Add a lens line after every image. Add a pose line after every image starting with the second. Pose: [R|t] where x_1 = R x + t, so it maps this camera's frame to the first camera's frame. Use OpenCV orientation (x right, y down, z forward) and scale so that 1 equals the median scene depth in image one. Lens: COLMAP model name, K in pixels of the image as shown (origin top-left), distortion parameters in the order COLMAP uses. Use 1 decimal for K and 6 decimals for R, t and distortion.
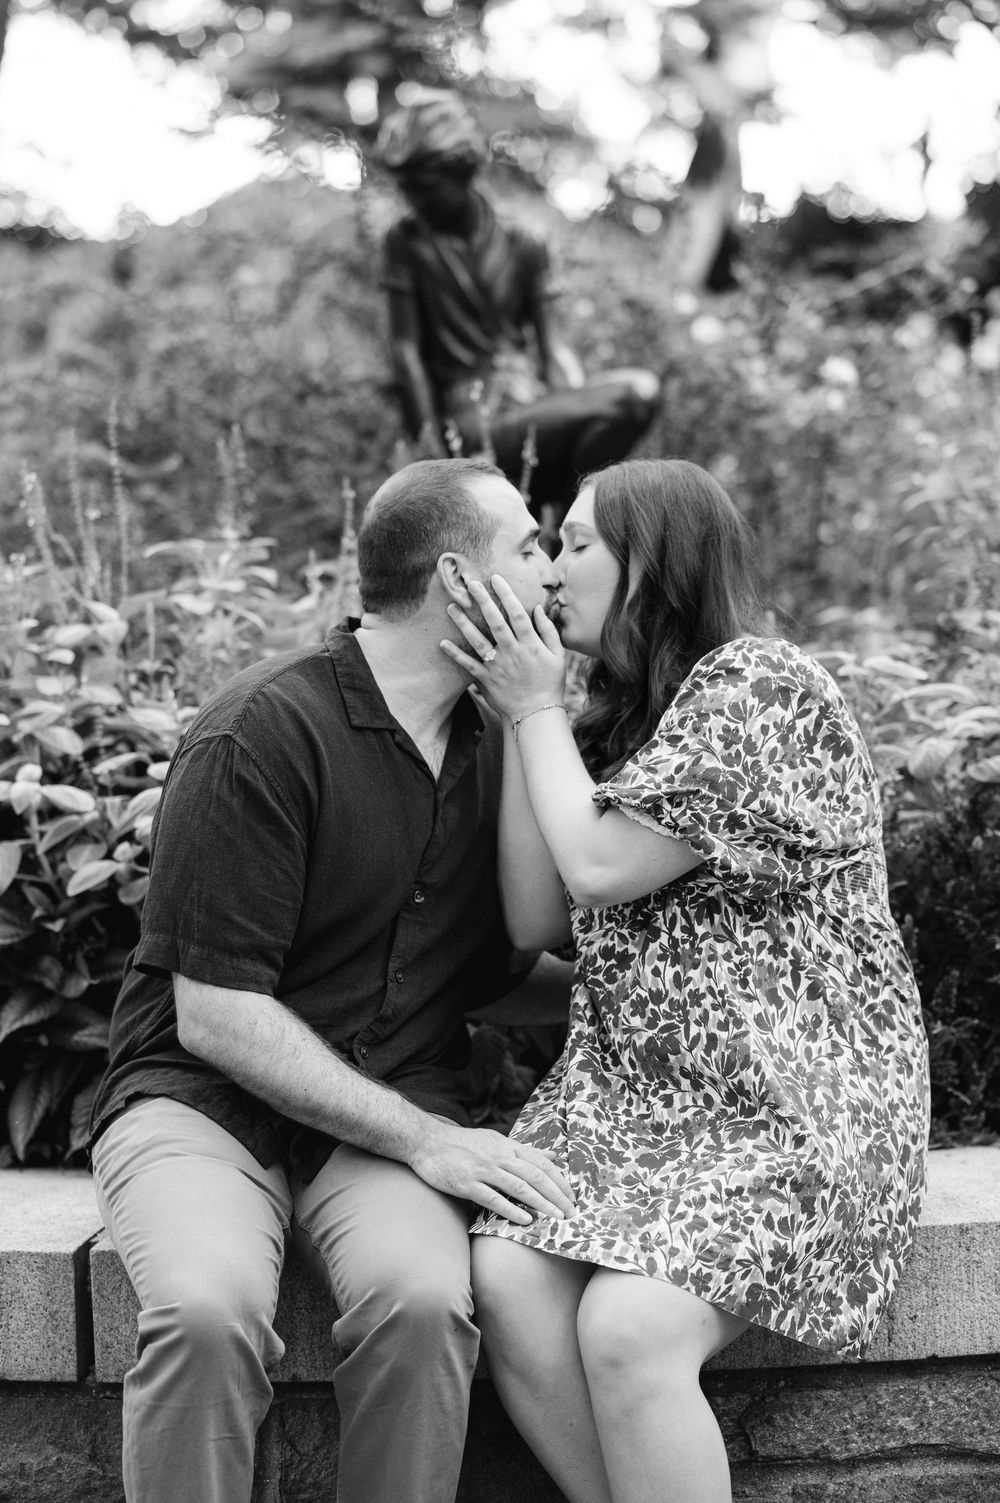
lens RADIAL K [[3594.4, 0, 500.0], [0, 3594.4, 751.5], [0, 0, 1]] dist [-0.004517, 0.246237]
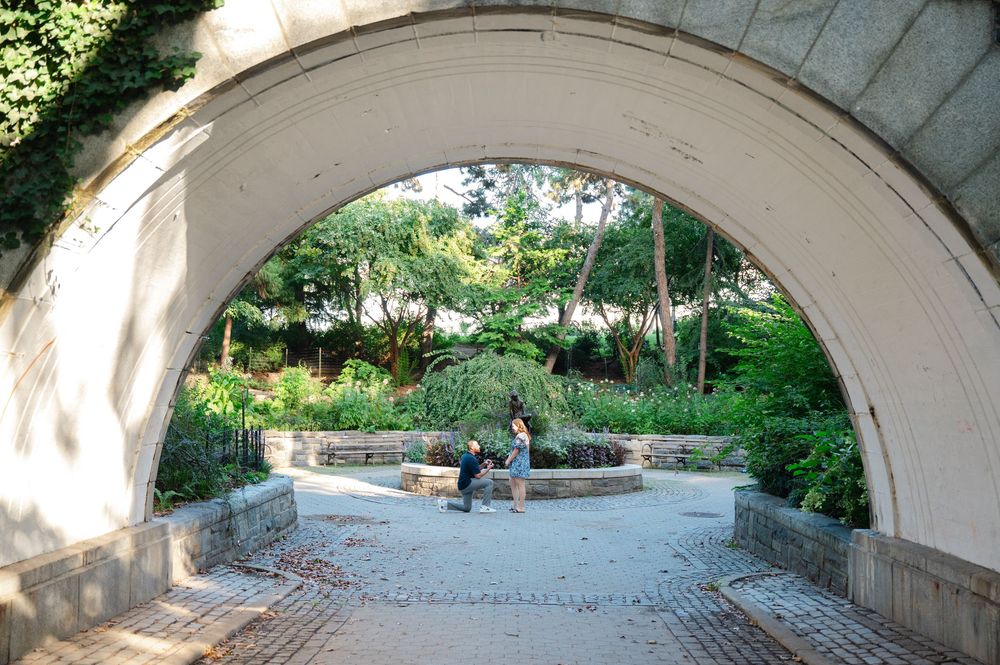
lens RADIAL K [[1370.6, 0, 500.0], [0, 1370.6, 332.5], [0, 0, 1]] dist [0.002420, -0.000098]
pose [[0.999223, 0.034989, -0.018164, 0.013900], [-0.036287, 0.996380, -0.076872, -0.022778], [0.015409, 0.077471, 0.996876, -4.853728]]
